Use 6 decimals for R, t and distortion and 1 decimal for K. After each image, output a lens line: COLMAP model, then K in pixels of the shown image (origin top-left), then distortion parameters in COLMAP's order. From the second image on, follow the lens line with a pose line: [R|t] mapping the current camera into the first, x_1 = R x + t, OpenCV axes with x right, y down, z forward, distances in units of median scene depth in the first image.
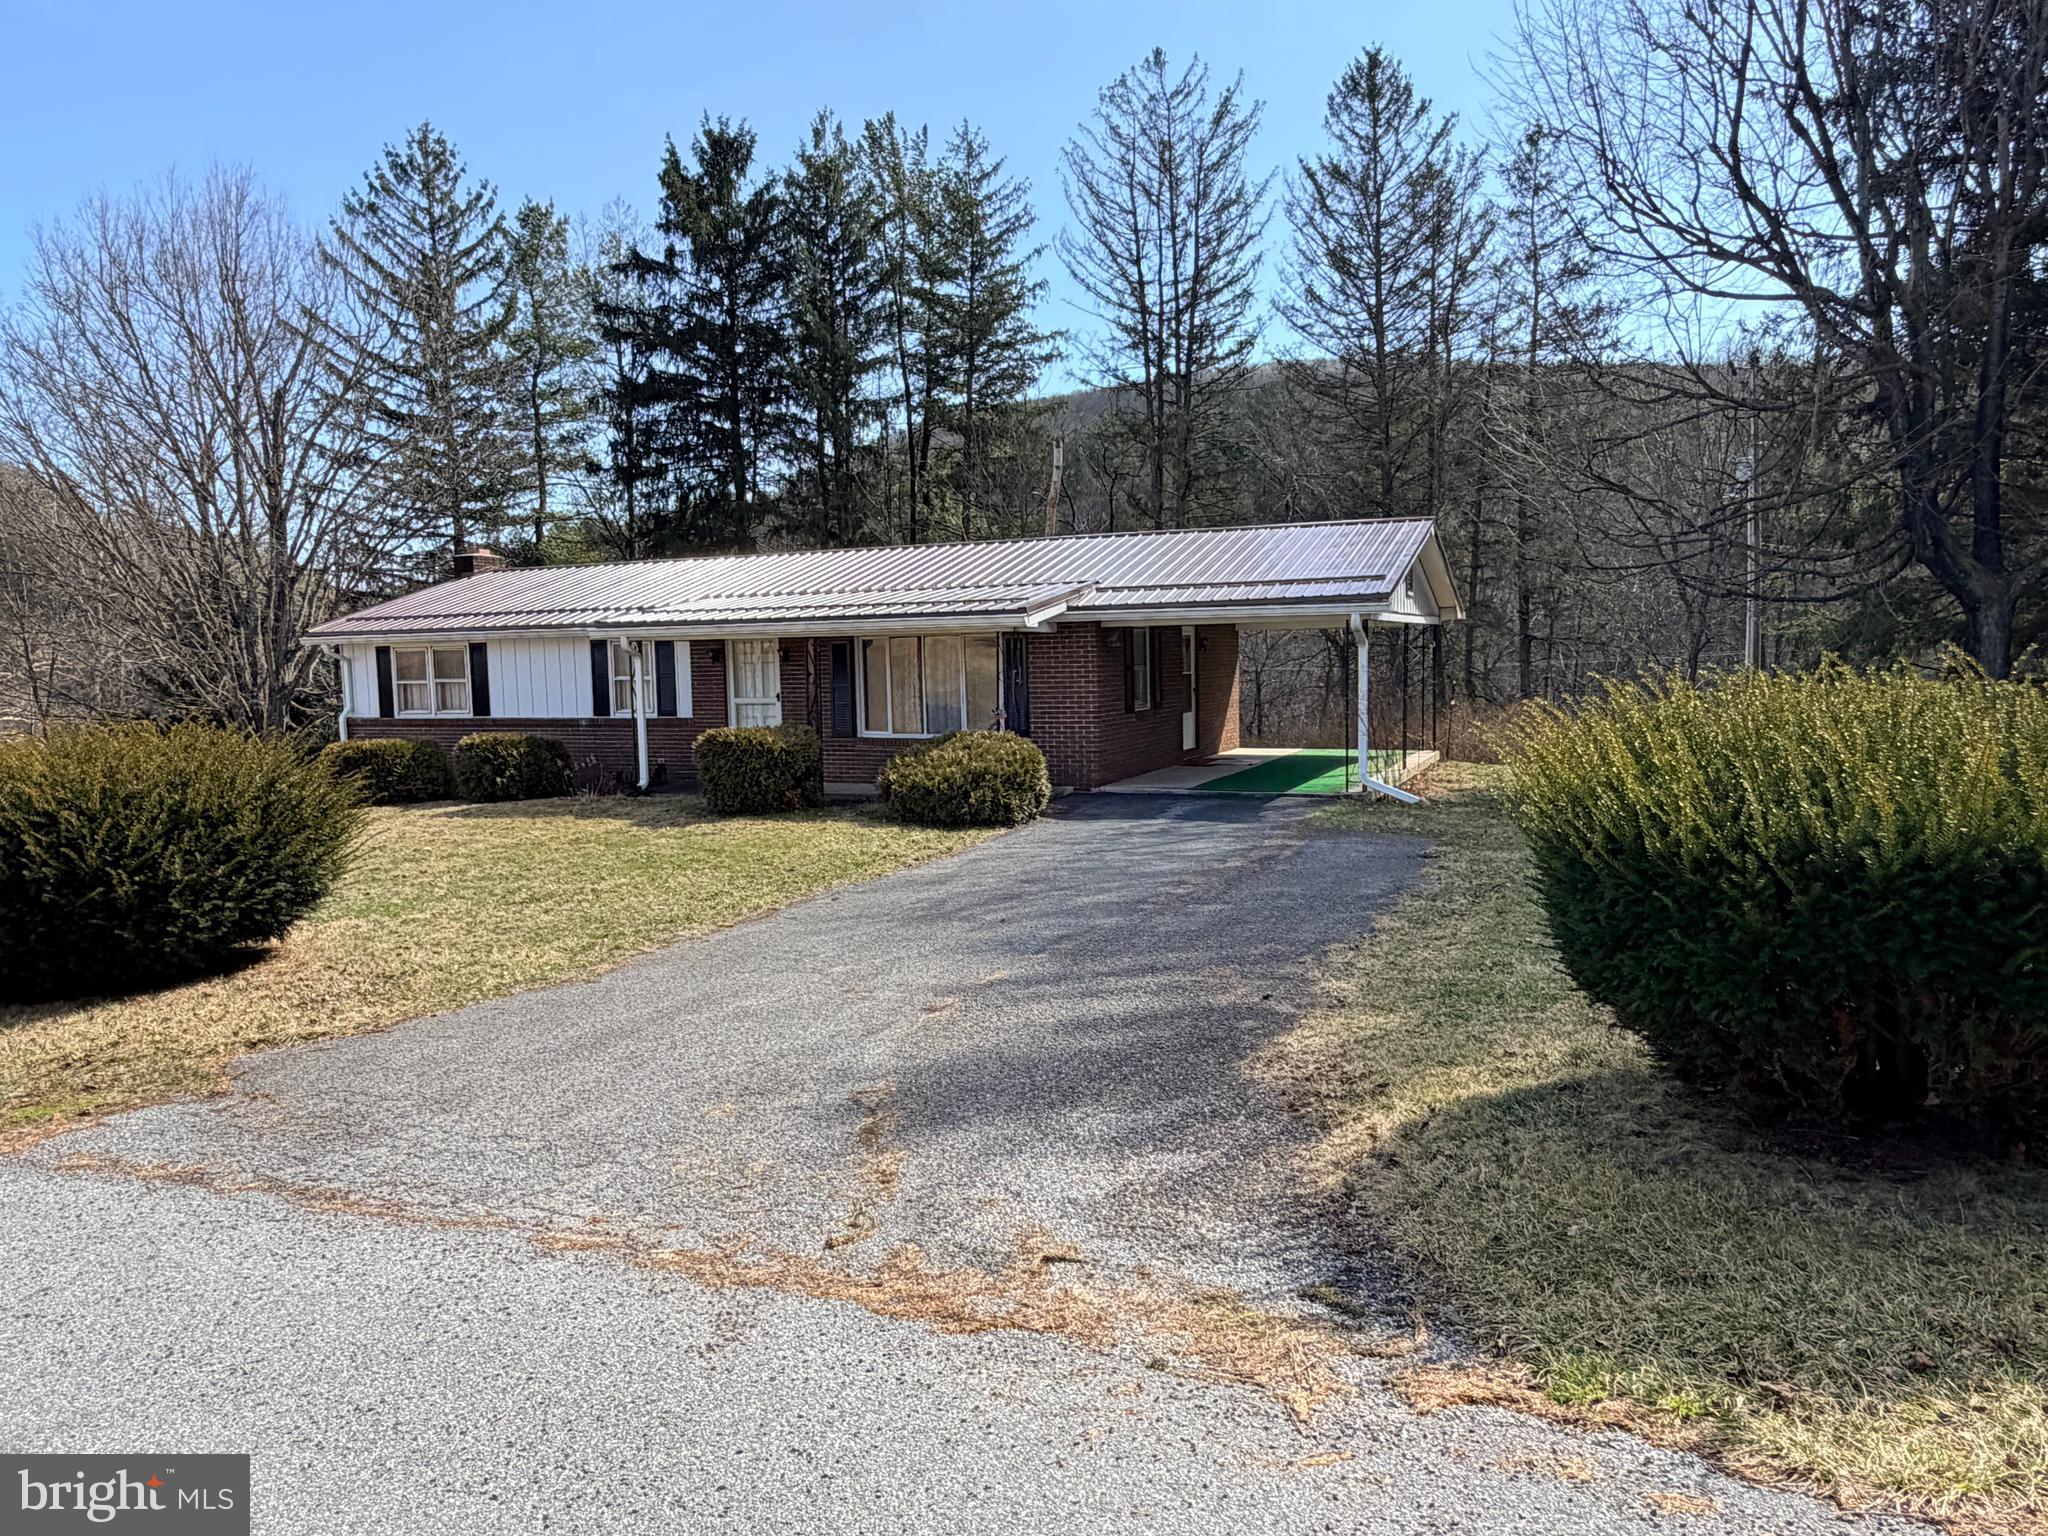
lens RADIAL K [[1352.9, 0, 1056.0], [0, 1352.9, 806.2], [0, 0, 1]] dist [0.007447, -0.000330]
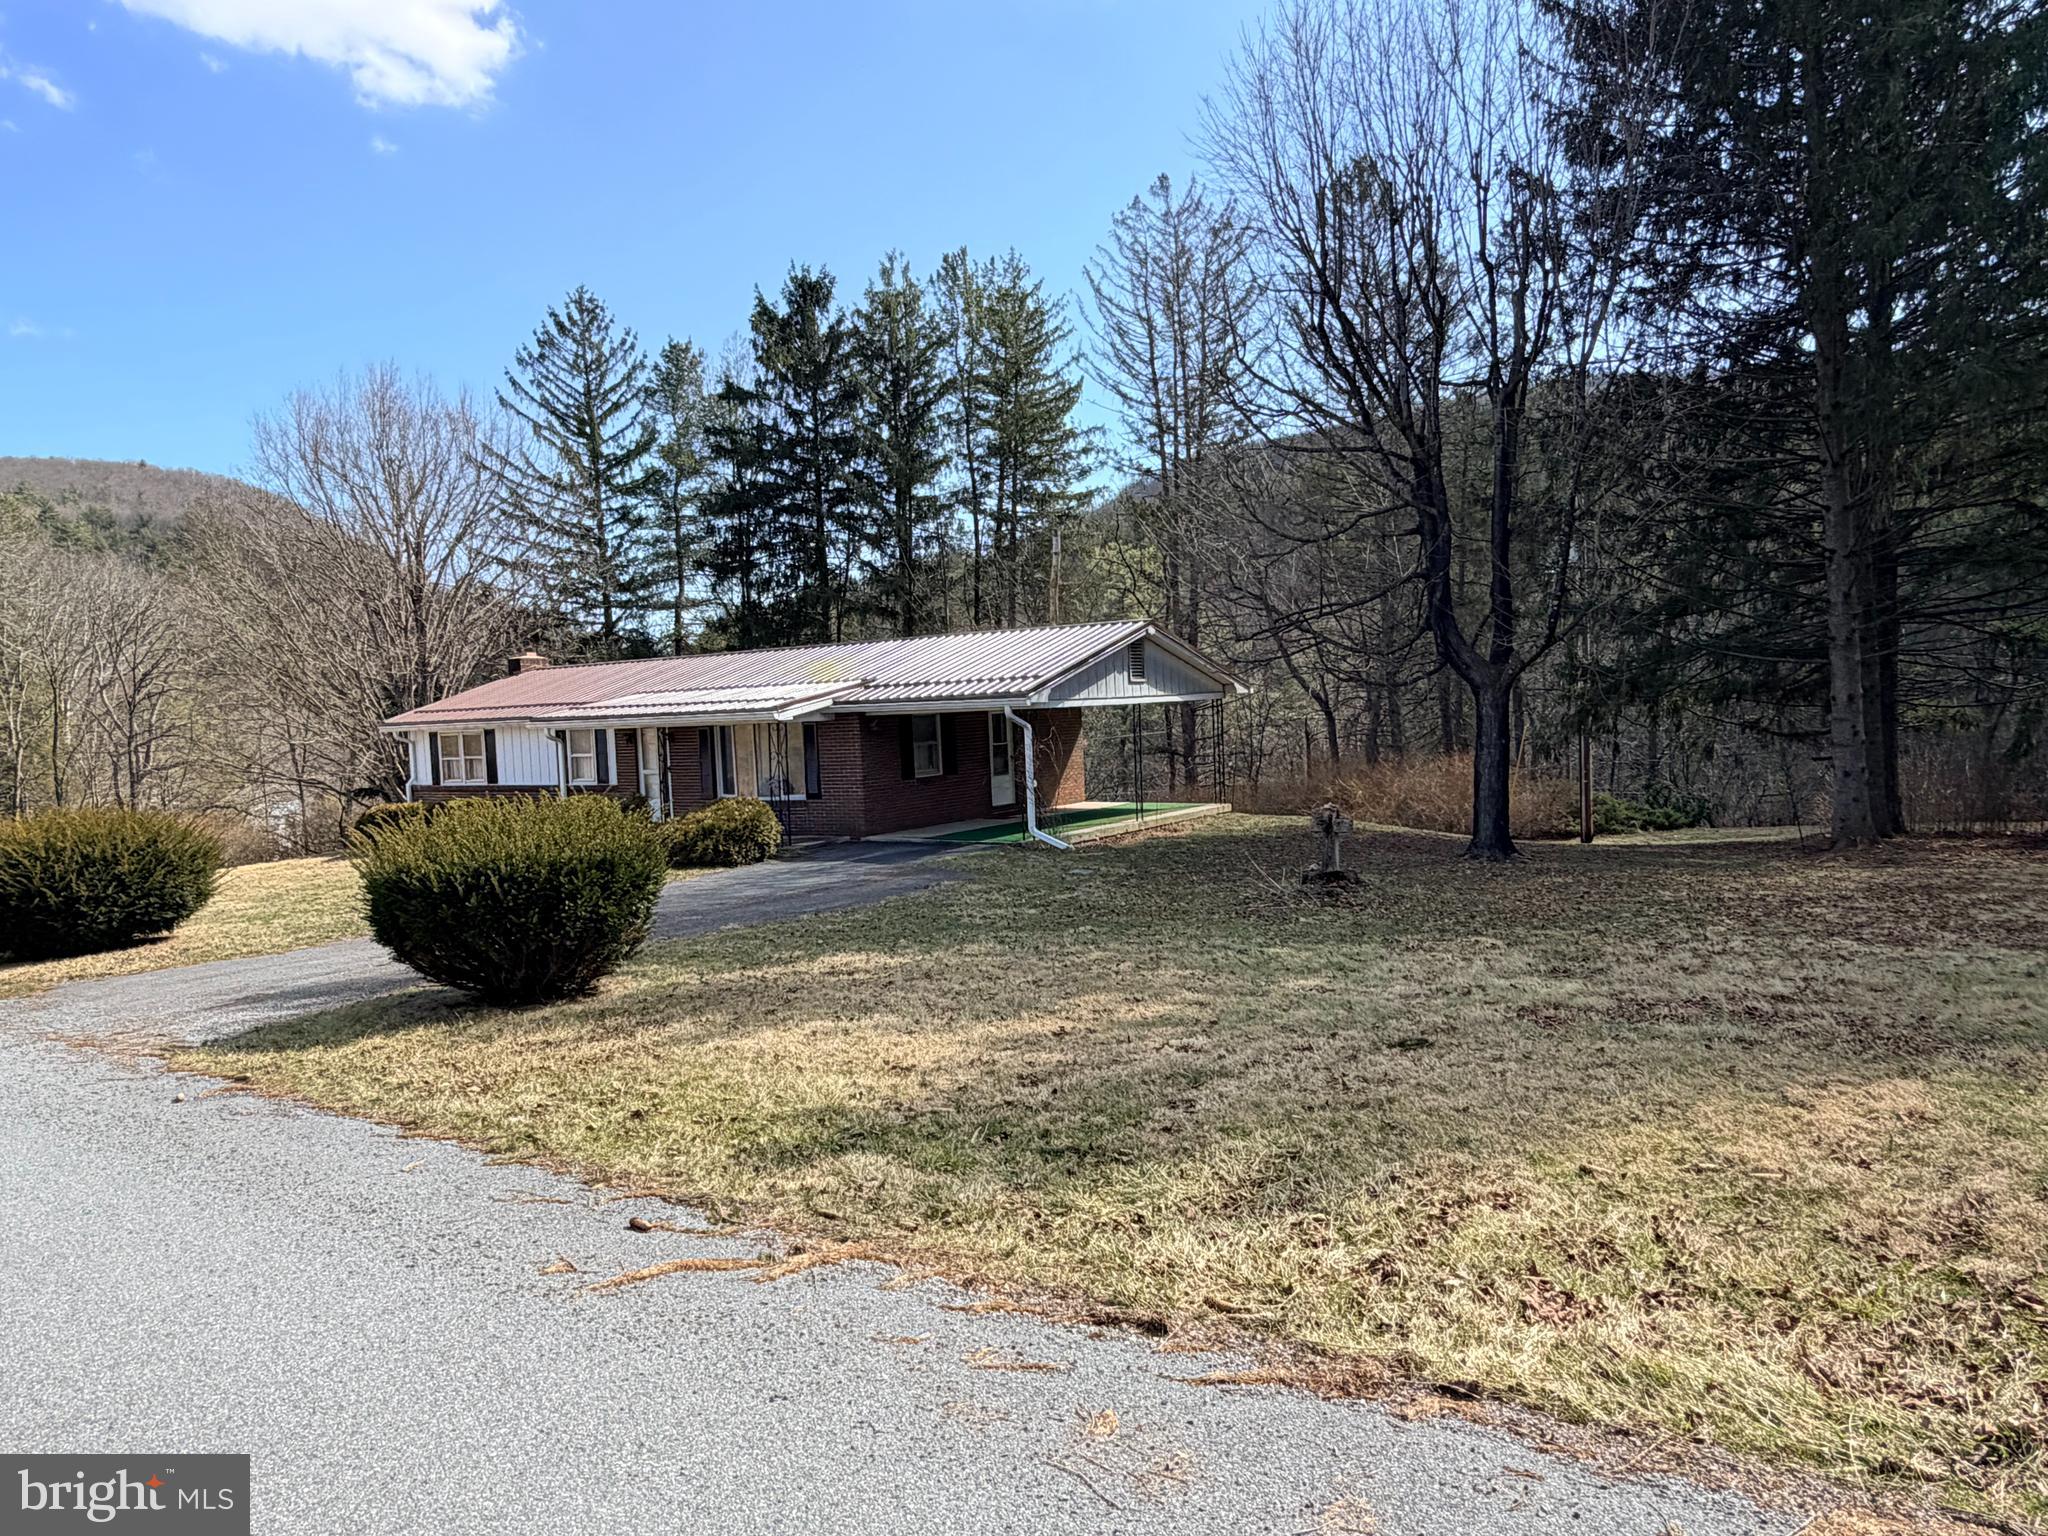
lens RADIAL K [[1352.9, 0, 1056.0], [0, 1352.9, 806.2], [0, 0, 1]] dist [0.007447, -0.000330]
pose [[0.983212, -0.006313, -0.182360, 0.180919], [0.000617, 0.999511, -0.031273, -0.001195], [0.182468, 0.030636, 0.982734, -0.103447]]
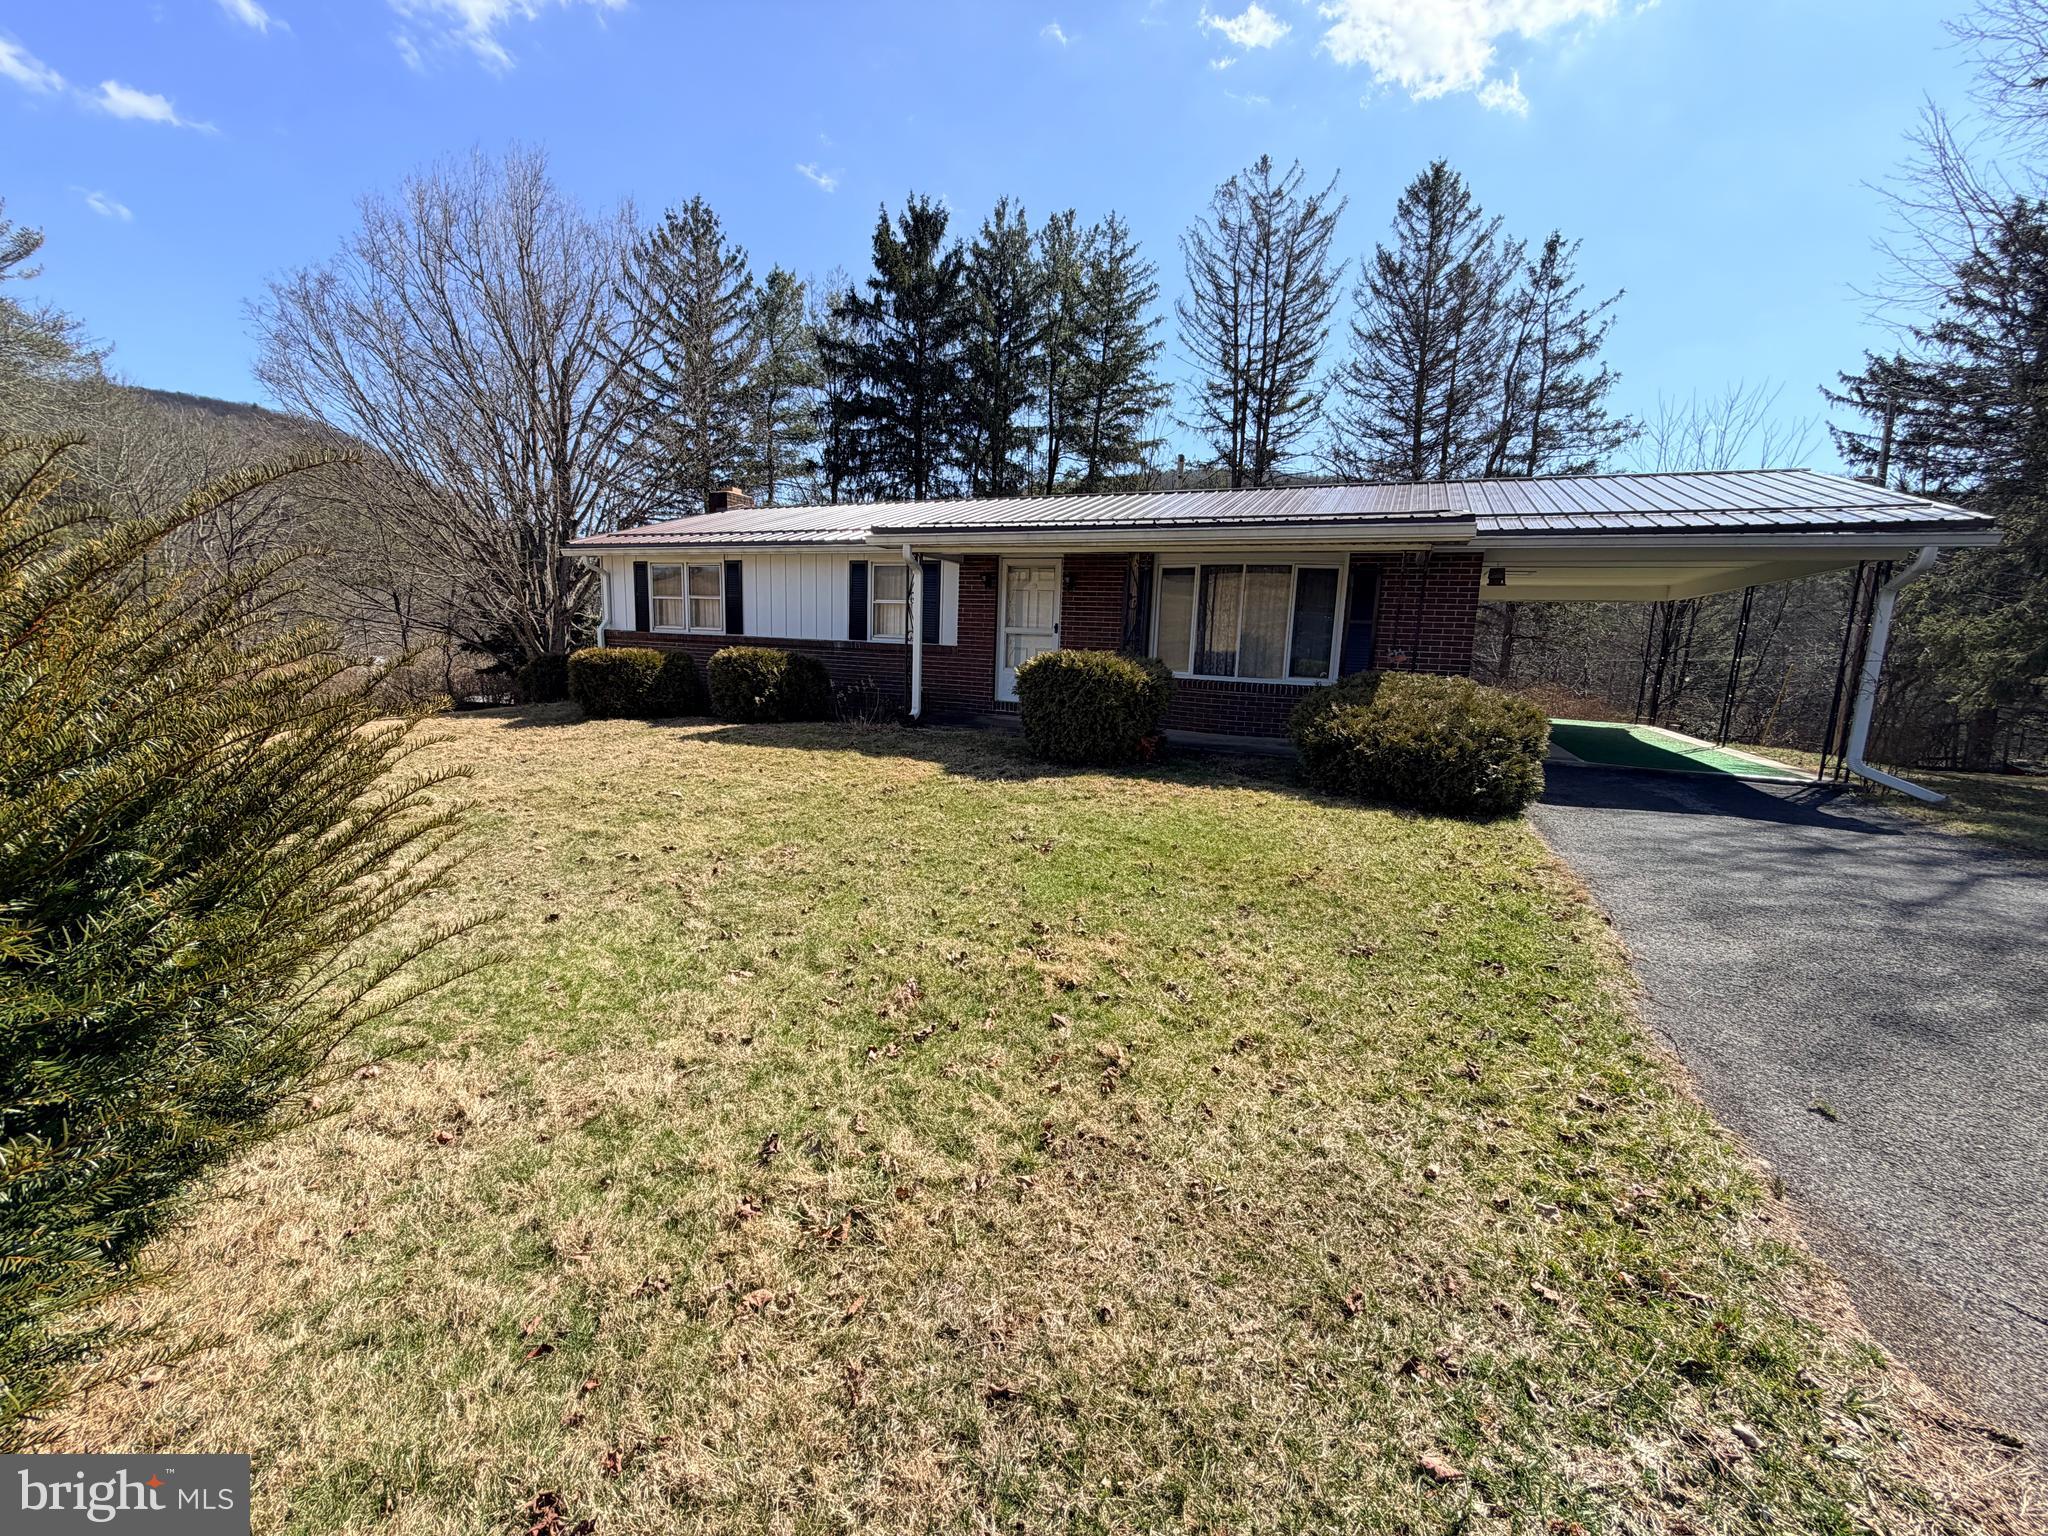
lens RADIAL K [[816.1, 0, 1024.0], [0, 816.1, 768.0], [0, 0, 1]] dist [0.024727, 0.000229]
pose [[0.997209, 0.068626, -0.029390, -0.090434], [-0.067367, 0.996849, 0.041882, -0.003329], [0.032171, -0.039785, 0.998690, 0.193713]]
